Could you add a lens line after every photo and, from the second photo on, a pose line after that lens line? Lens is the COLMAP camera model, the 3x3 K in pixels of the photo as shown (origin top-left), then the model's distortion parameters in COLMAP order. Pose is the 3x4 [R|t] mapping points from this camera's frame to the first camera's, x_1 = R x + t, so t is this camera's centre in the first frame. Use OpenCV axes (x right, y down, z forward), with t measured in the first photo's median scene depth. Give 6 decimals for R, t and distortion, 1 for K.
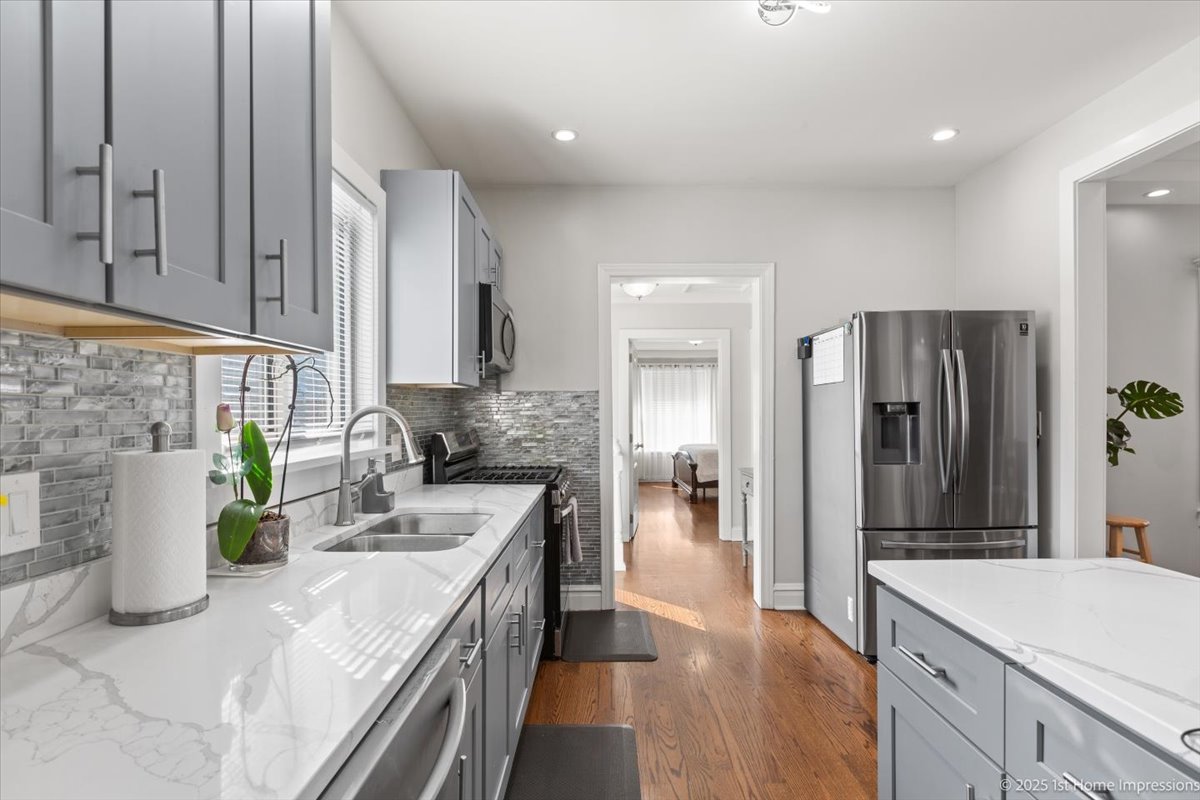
lens RADIAL K [[559.7, 0, 601.0], [0, 559.7, 423.7], [0, 0, 1]] dist [0.000253, 0.000295]
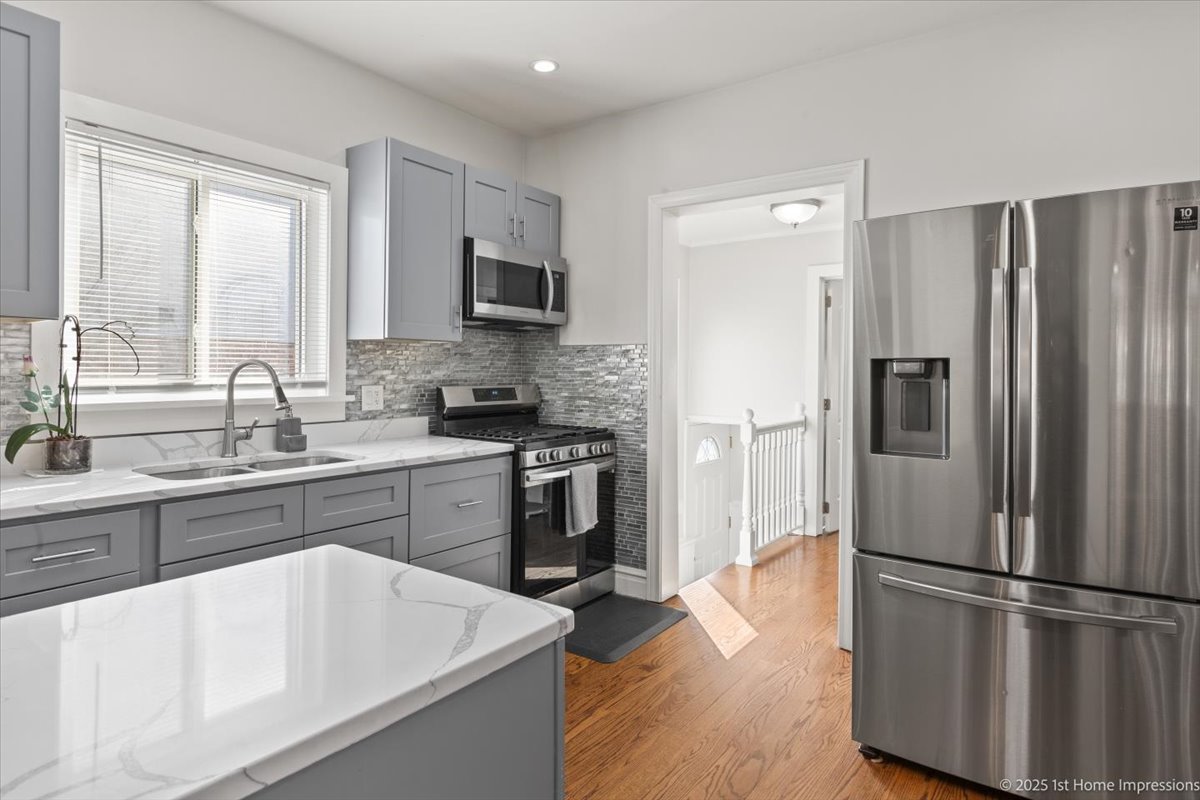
lens RADIAL K [[650.5, 0, 630.3], [0, 650.5, 381.6], [0, 0, 1]] dist [0.024006, -0.000079]
pose [[0.824276, 0.023394, -0.565705, 0.542318], [-0.024930, 0.999677, 0.005017, -0.005848], [0.565640, 0.009967, 0.824592, 0.162379]]
